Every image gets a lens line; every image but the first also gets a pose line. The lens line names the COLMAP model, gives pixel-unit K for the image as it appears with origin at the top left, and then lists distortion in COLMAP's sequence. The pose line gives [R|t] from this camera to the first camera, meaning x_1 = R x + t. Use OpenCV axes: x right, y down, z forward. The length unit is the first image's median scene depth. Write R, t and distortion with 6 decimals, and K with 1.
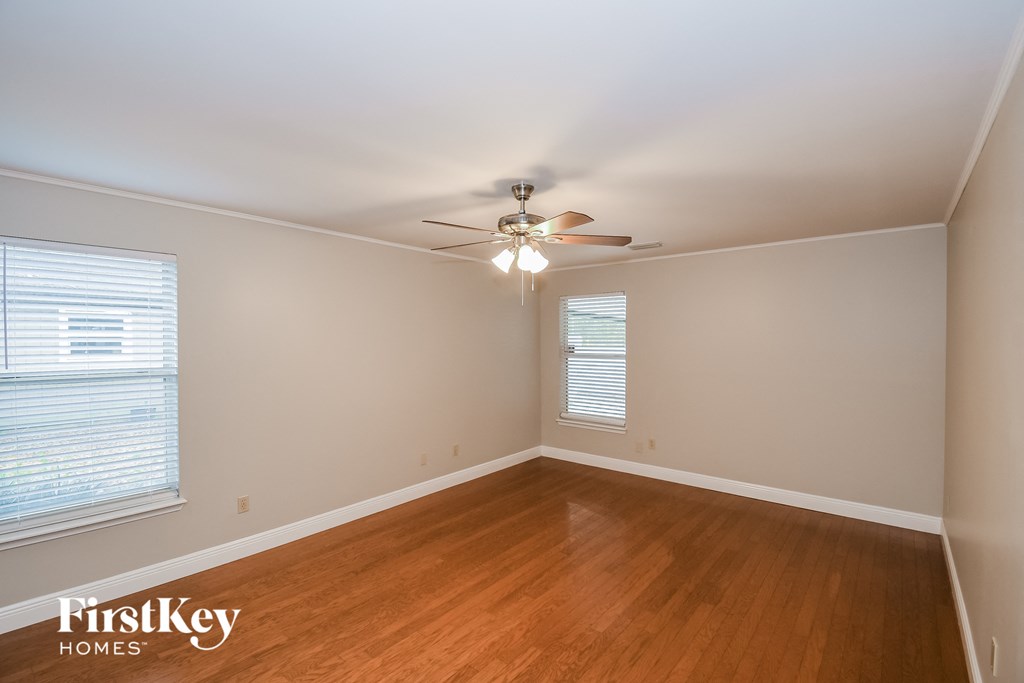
lens RADIAL K [[458.0, 0, 509.7], [0, 458.0, 344.7], [0, 0, 1]] dist [0.002457, -0.001945]
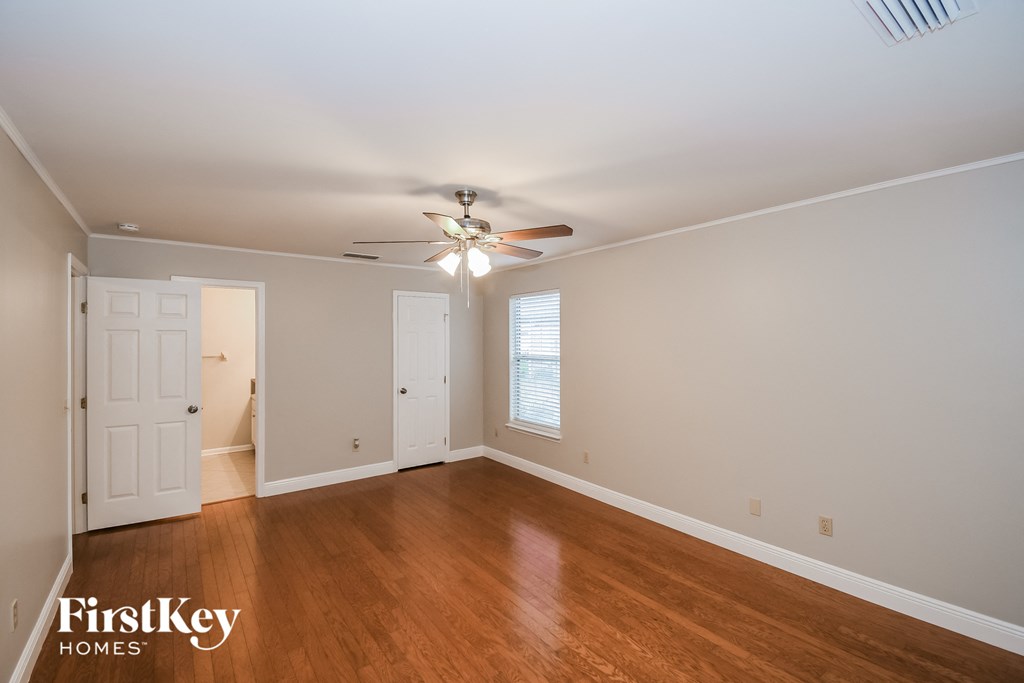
lens RADIAL K [[458.0, 0, 512.8], [0, 458.0, 336.1], [0, 0, 1]] dist [0.002457, -0.001945]
pose [[-0.241209, -0.005089, -0.970460, 0.930909], [-0.005635, 0.999977, -0.003843, -0.015843], [0.970457, 0.004542, -0.241232, 1.257550]]
